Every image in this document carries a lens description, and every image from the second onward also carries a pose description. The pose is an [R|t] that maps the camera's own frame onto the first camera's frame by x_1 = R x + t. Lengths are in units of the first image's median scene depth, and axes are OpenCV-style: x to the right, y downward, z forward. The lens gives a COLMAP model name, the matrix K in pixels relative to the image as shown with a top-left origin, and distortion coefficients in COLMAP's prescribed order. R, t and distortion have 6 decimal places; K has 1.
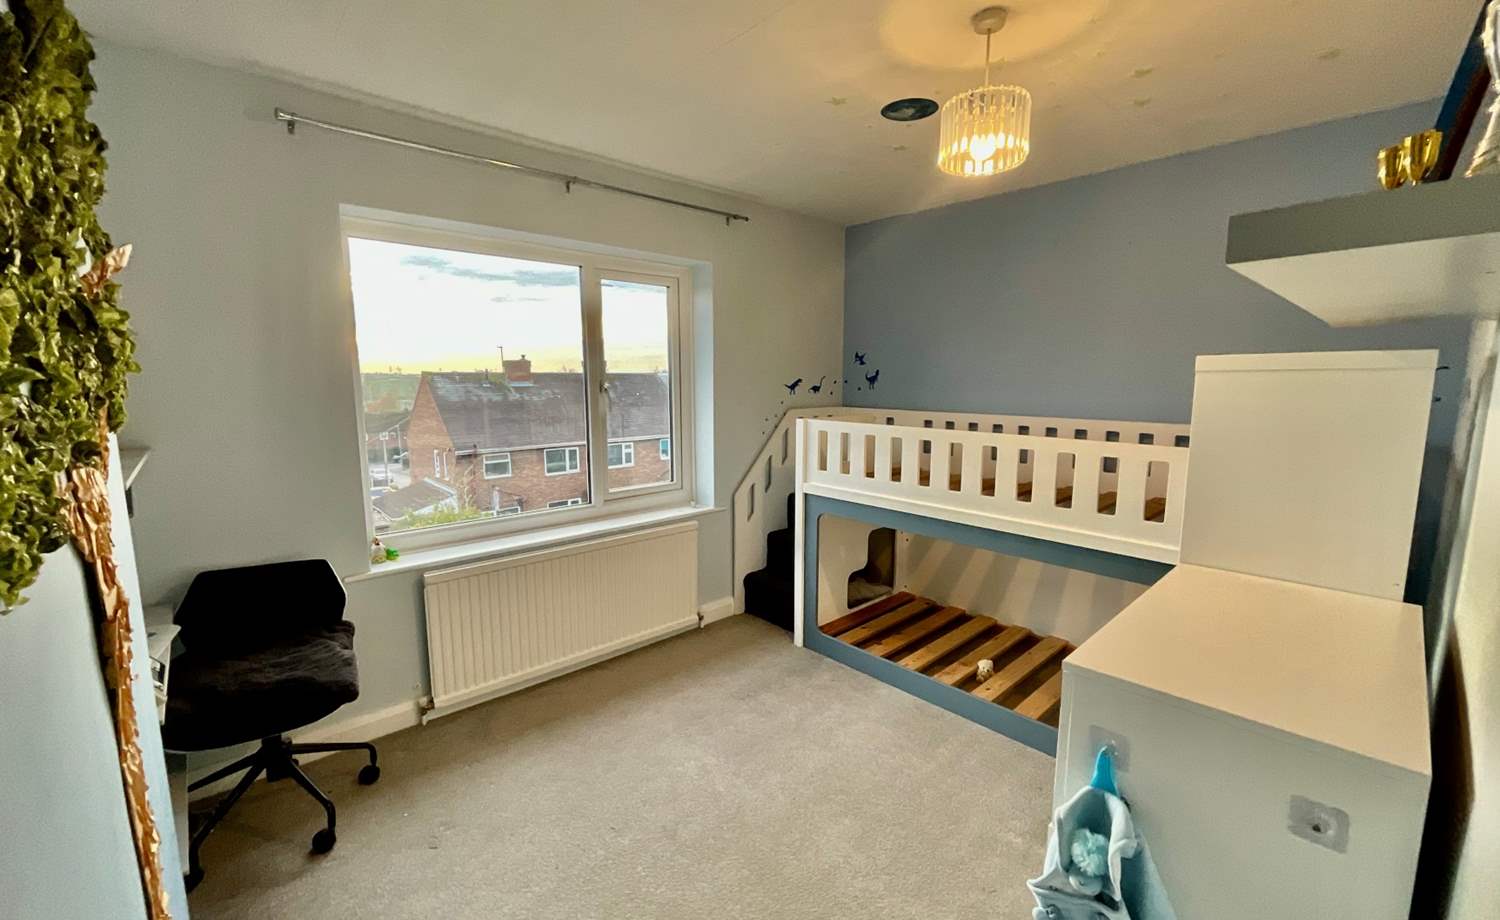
lens RADIAL K [[609.4, 0, 746.7], [0, 609.4, 459.2], [0, 0, 1]] dist [0.000206, 0.000500]
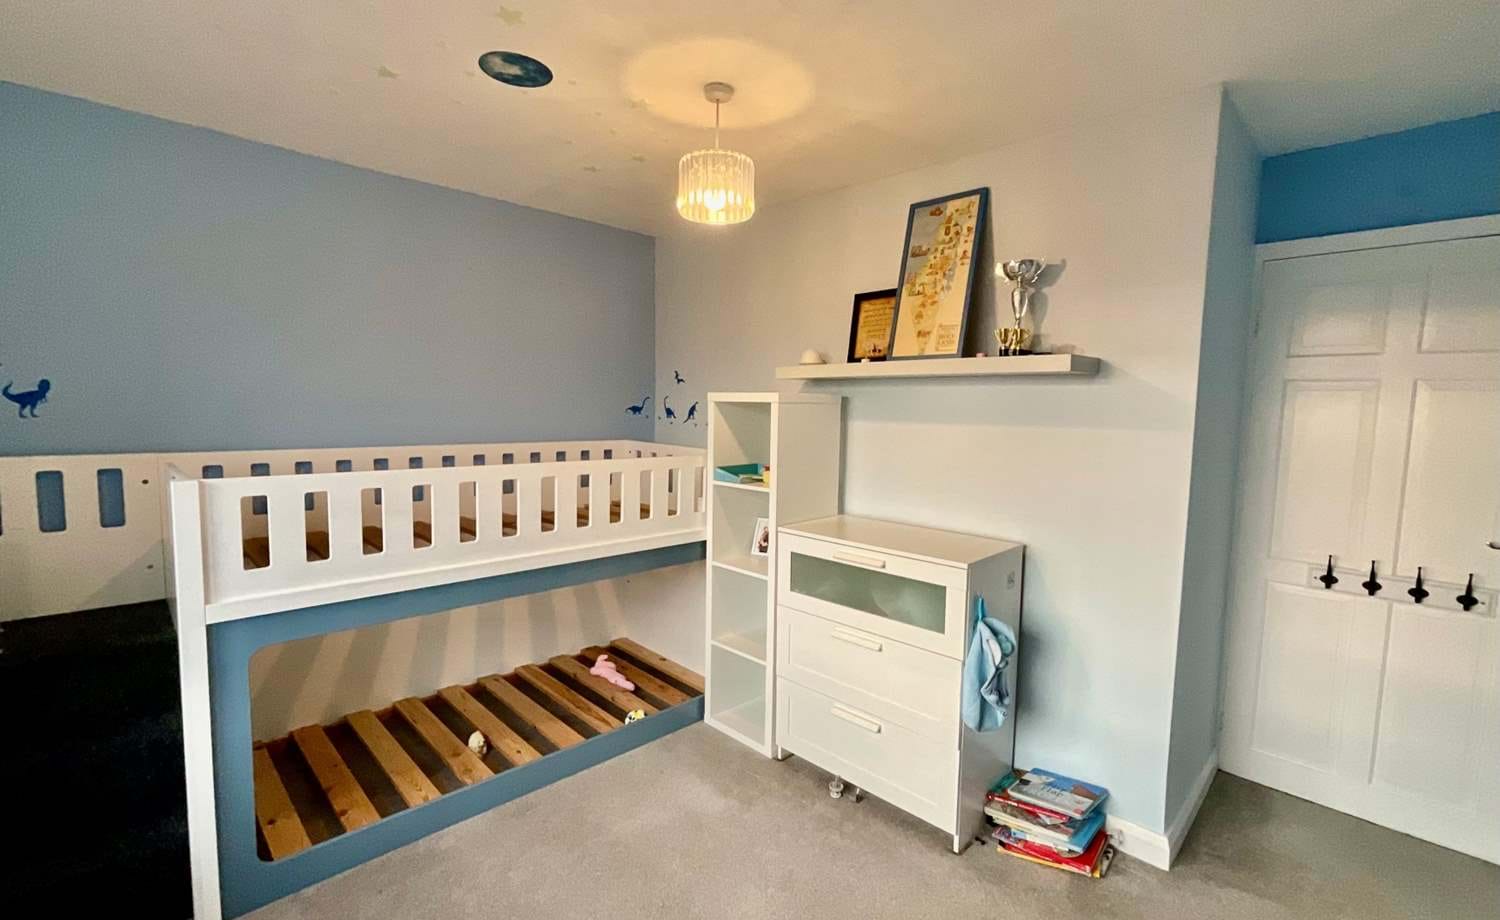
lens RADIAL K [[649.7, 0, 758.9], [0, 649.7, 460.9], [0, 0, 1]] dist [0.001767, 0.000097]
pose [[-0.054274, -0.085340, 0.994873, -0.495787], [0.117890, 0.988825, 0.091253, -0.080723], [-0.991542, 0.122238, -0.043607, 0.601918]]
